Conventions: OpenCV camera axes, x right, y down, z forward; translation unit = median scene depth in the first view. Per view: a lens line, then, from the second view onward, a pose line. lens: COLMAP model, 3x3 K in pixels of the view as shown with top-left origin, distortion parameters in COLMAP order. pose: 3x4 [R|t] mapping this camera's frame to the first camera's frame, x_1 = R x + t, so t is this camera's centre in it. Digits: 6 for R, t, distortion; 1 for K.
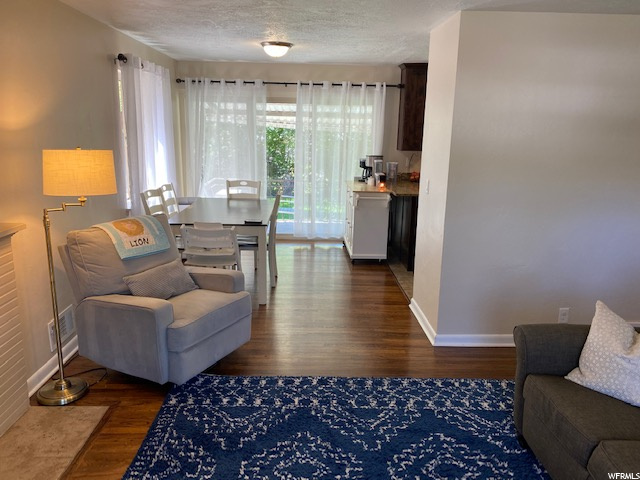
lens RADIAL K [[497.1, 0, 320.0], [0, 497.1, 240.0], [0, 0, 1]] dist [-0.003451, -0.000462]
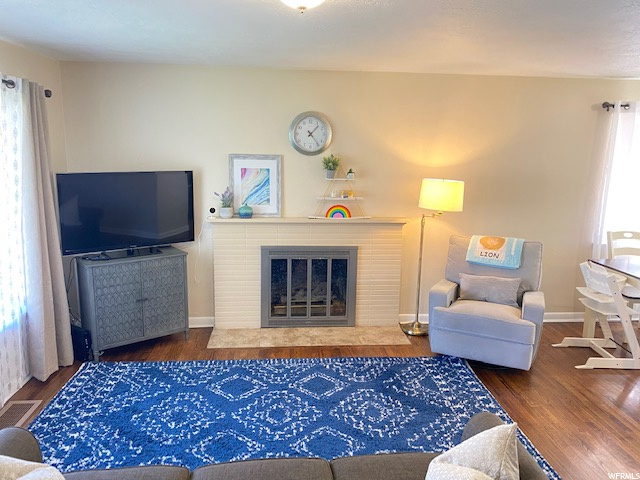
lens RADIAL K [[497.1, 0, 320.0], [0, 497.1, 240.0], [0, 0, 1]] dist [-0.003451, -0.000462]
pose [[0.056880, 0.180101, -0.982002, 1.013785], [-0.257334, 0.953005, 0.159877, -0.145868], [0.964647, 0.243609, 0.100553, 0.496078]]
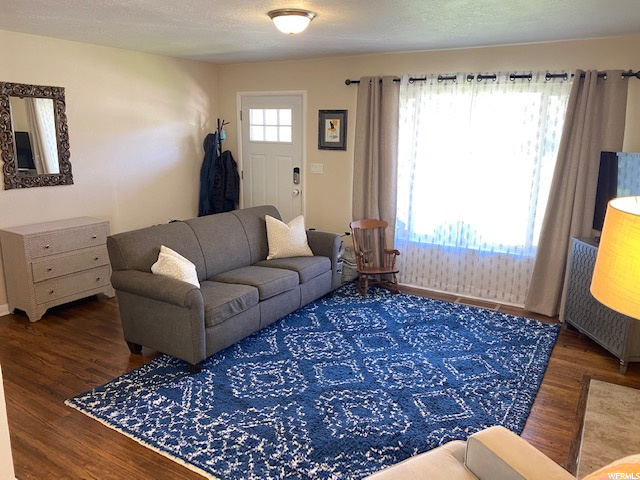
lens RADIAL K [[497.1, 0, 320.0], [0, 497.1, 240.0], [0, 0, 1]] dist [-0.003451, -0.000462]
pose [[-0.835531, -0.152791, 0.527772, -0.439399], [0.100131, 0.902129, 0.419688, -0.367485], [-0.540243, 0.403508, -0.738457, 1.476932]]
